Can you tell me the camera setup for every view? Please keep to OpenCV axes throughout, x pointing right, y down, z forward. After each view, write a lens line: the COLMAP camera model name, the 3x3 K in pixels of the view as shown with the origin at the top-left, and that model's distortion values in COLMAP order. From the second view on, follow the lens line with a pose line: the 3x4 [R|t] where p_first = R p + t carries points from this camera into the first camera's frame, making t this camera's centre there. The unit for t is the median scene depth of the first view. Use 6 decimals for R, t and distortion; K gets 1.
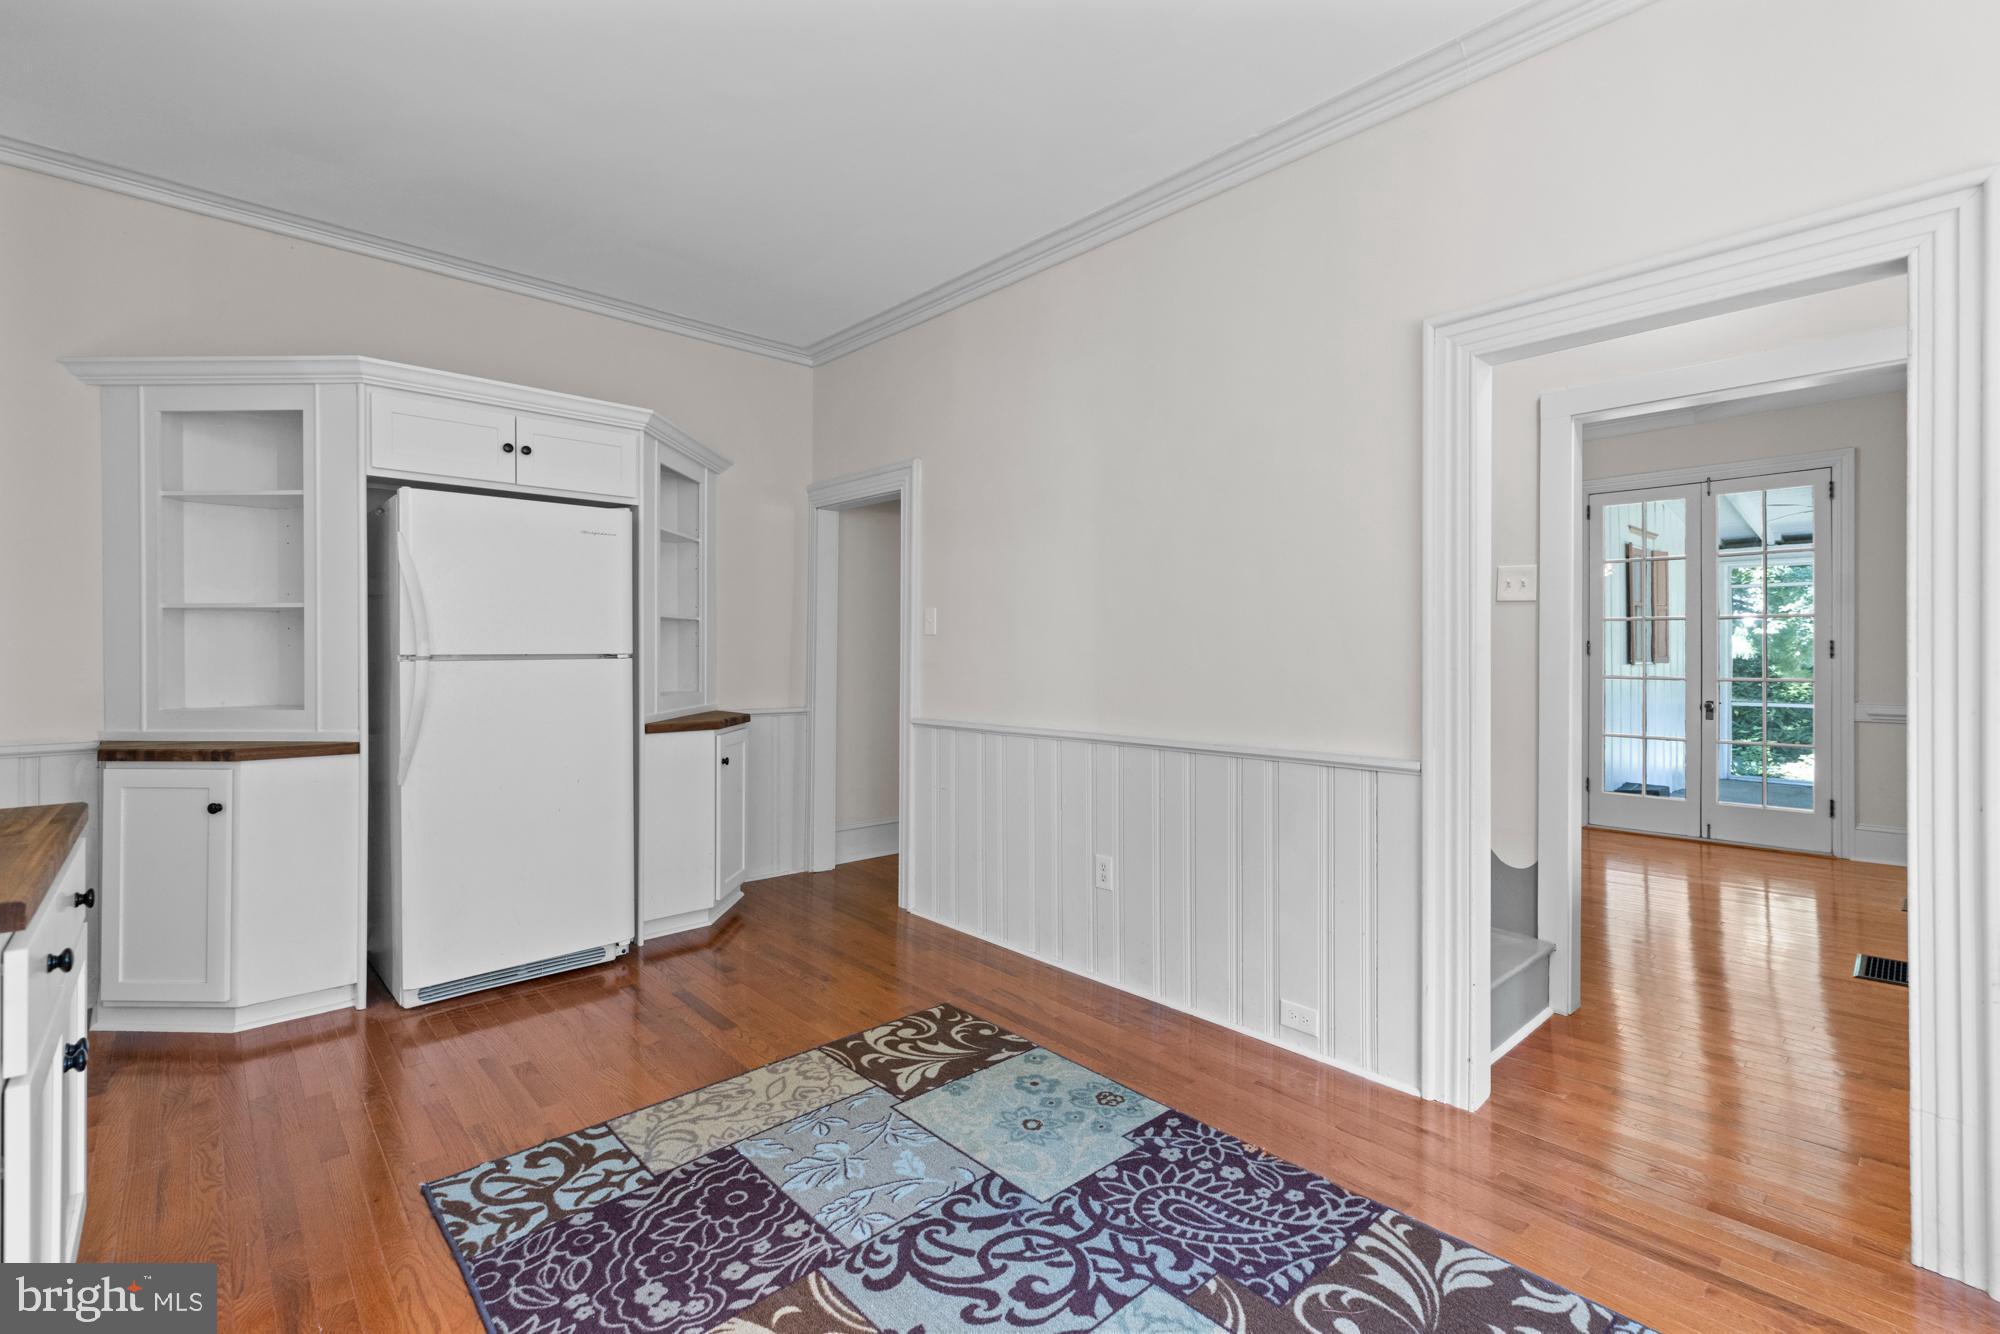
lens RADIAL K [[896.4, 0, 993.3], [0, 896.4, 645.9], [0, 0, 1]] dist [0.008924, 0.000835]
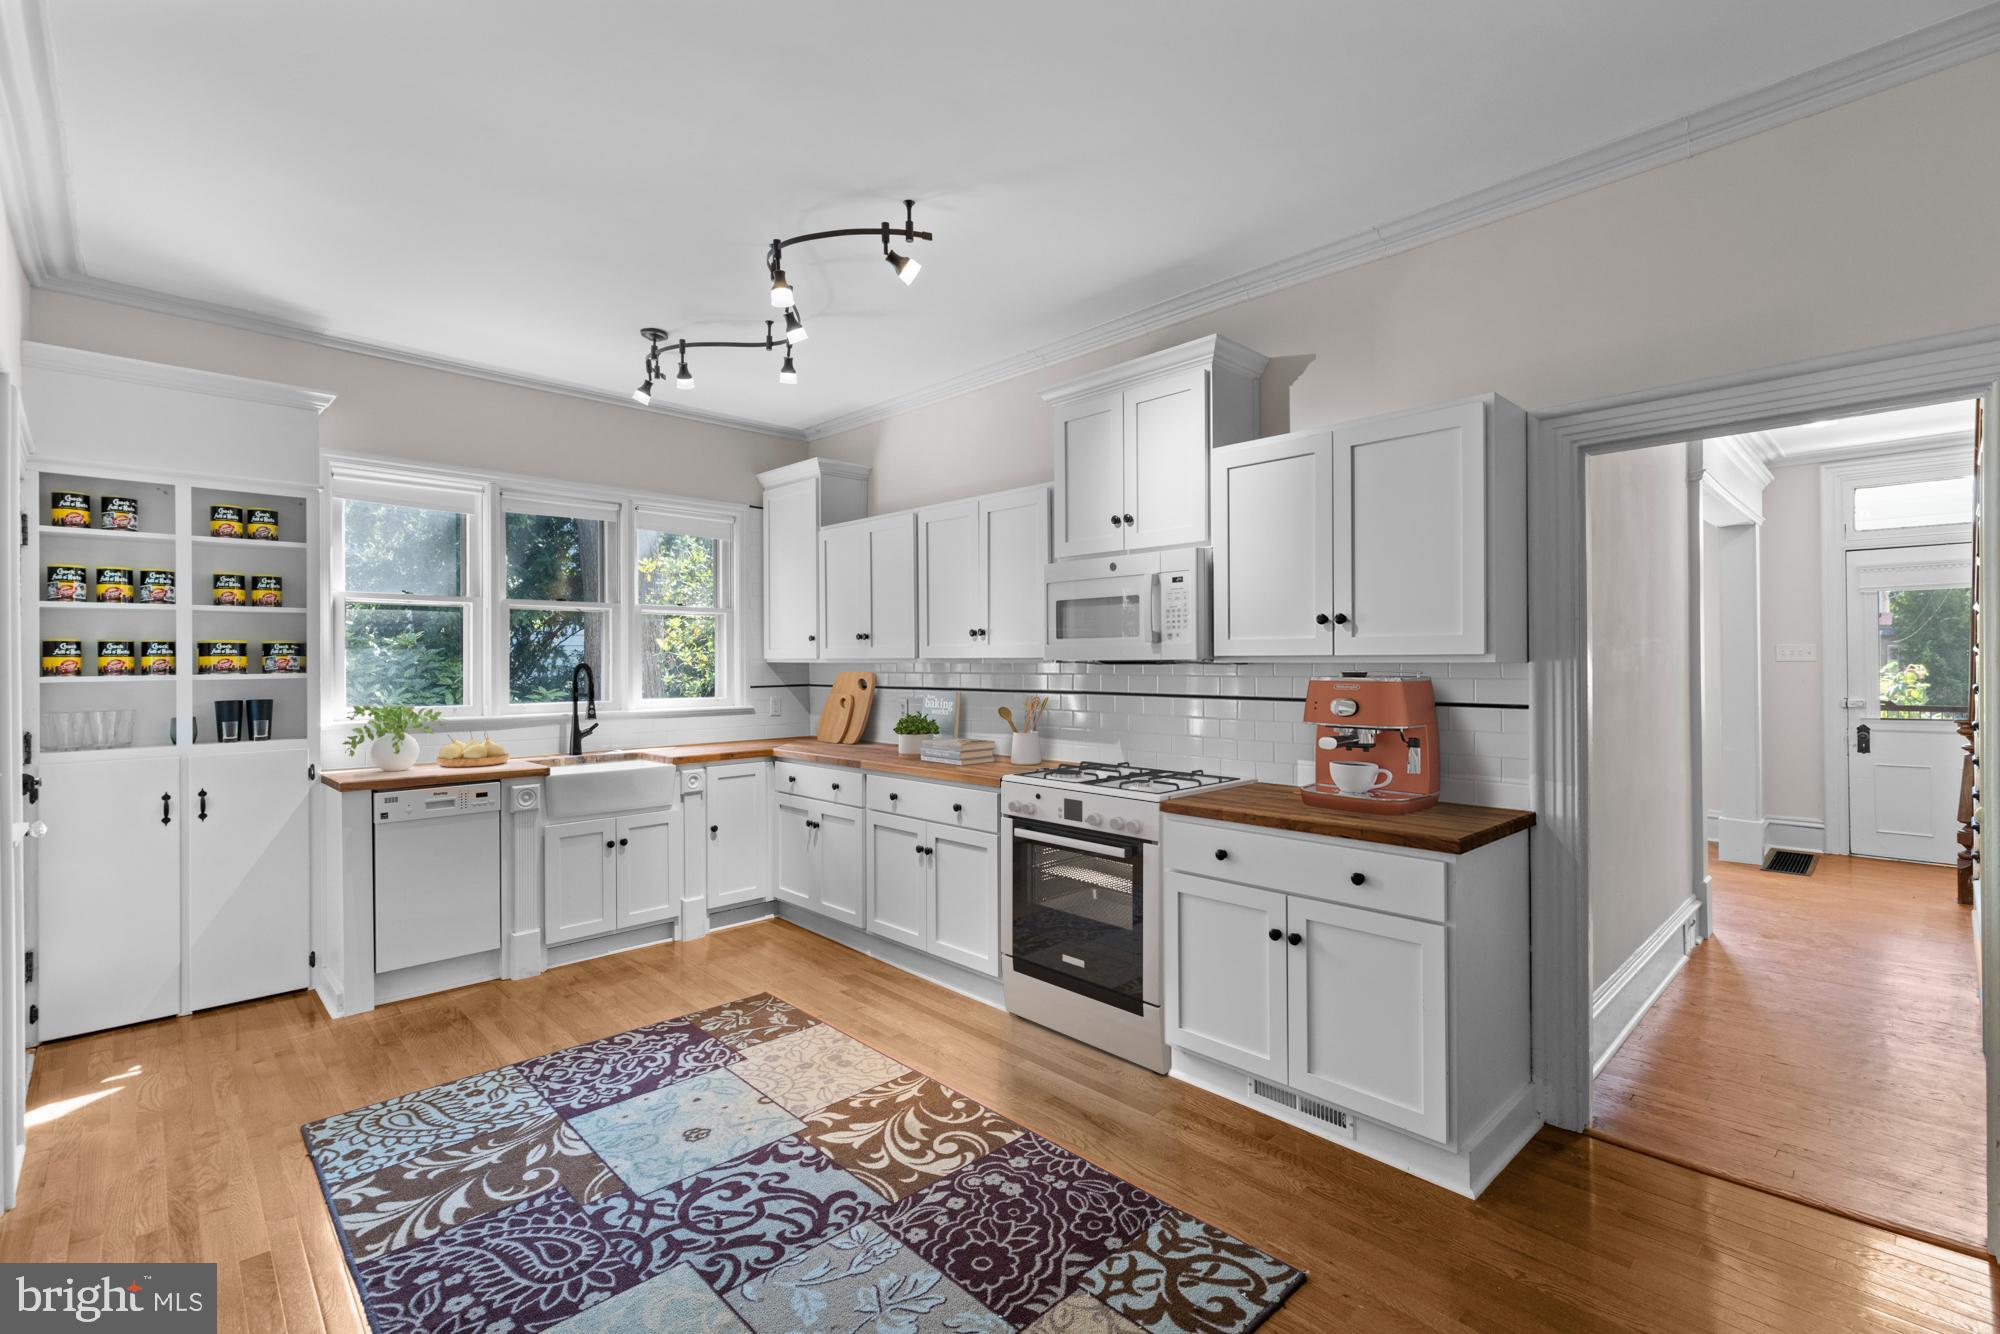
lens RADIAL K [[896.4, 0, 995.7], [0, 896.4, 662.9], [0, 0, 1]] dist [0.008924, 0.000835]
pose [[-0.999637, 0.003540, -0.026690, -0.277815], [0.003634, 0.999987, -0.003488, -0.070175], [0.026677, -0.003584, -0.999638, 2.046521]]
